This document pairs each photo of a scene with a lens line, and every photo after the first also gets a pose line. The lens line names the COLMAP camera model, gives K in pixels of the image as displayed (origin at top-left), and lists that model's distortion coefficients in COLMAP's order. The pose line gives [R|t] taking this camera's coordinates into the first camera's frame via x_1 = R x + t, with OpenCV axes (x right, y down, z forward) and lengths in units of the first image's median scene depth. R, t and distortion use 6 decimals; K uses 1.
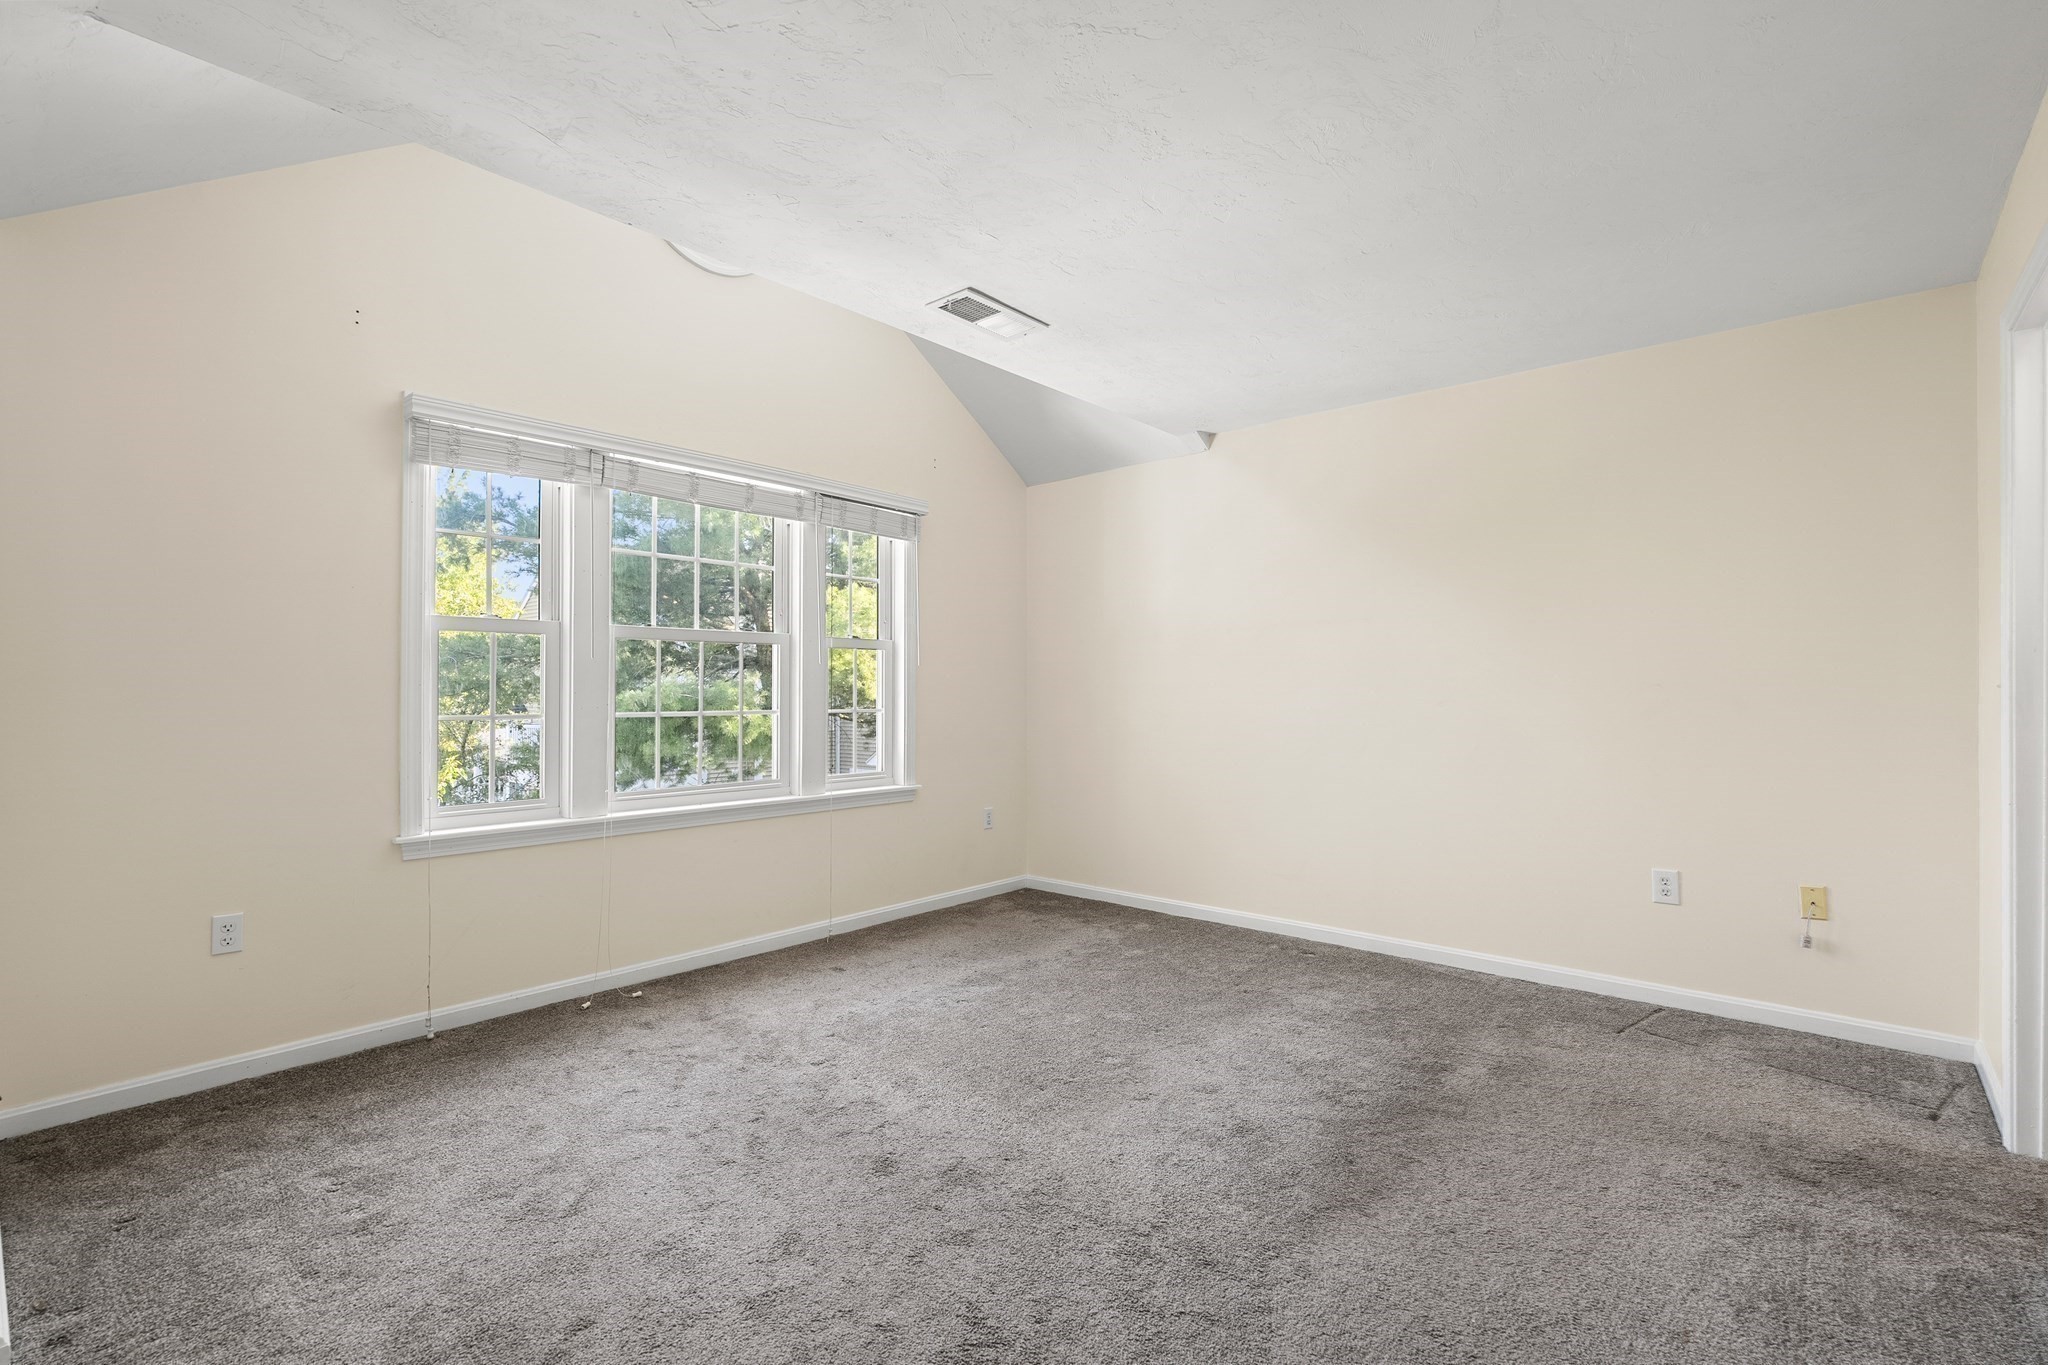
lens RADIAL K [[926.8, 0, 1034.5], [0, 926.8, 683.1], [0, 0, 1]] dist [-0.007760, 0.002775]
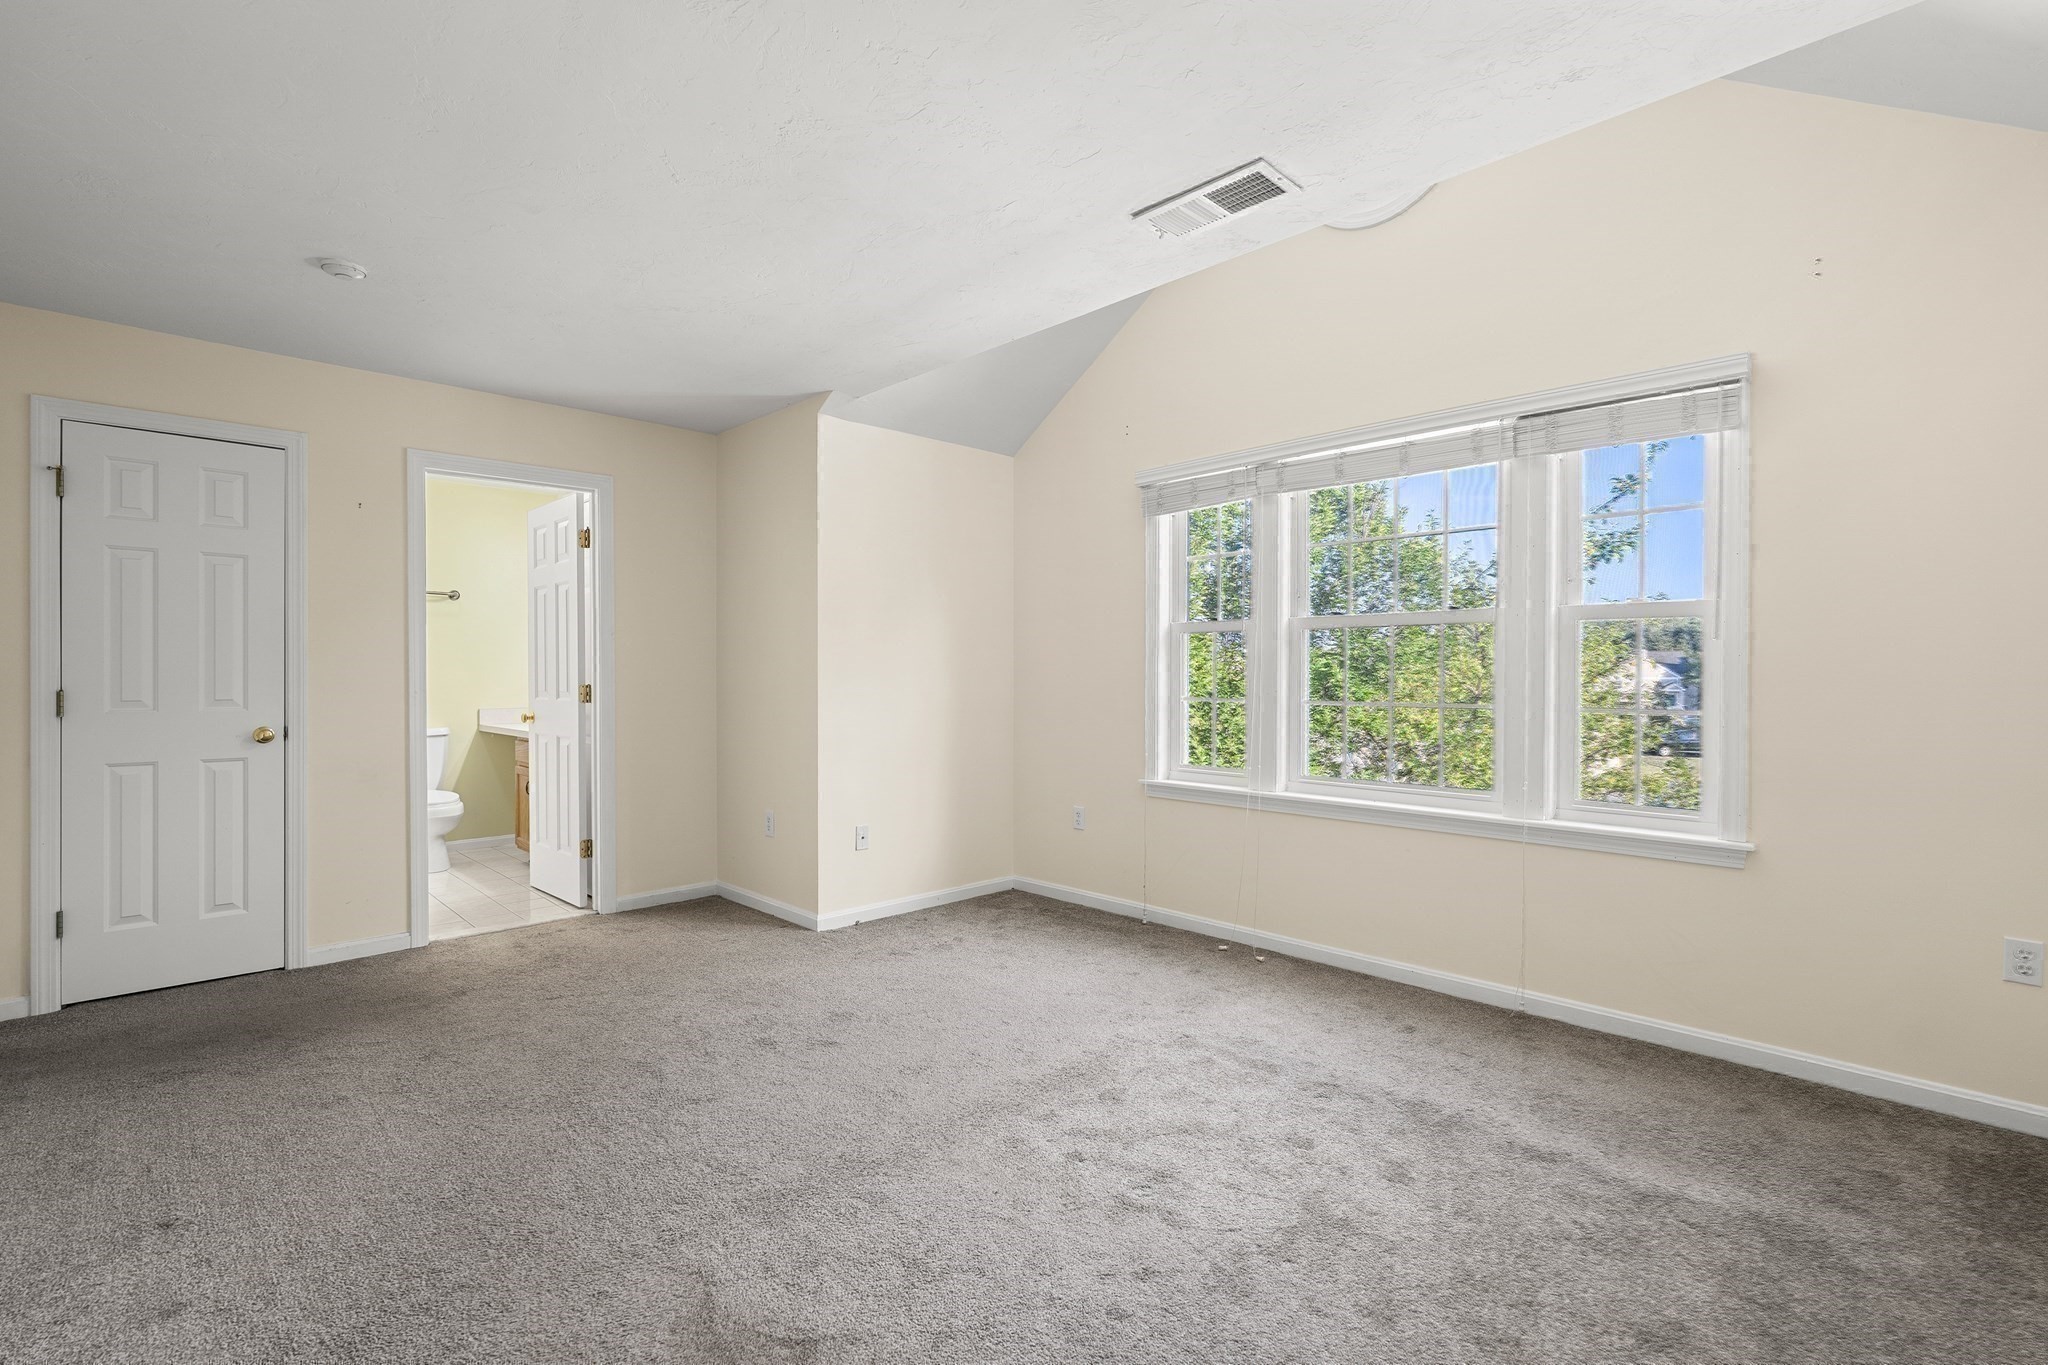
lens RADIAL K [[926.8, 0, 1034.9], [0, 926.8, 683.3], [0, 0, 1]] dist [-0.007760, 0.002775]
pose [[-0.084874, 0.001595, -0.996390, 0.654958], [-0.000655, 0.999998, 0.001657, 0.012045], [0.996391, 0.000794, -0.084873, 0.808778]]
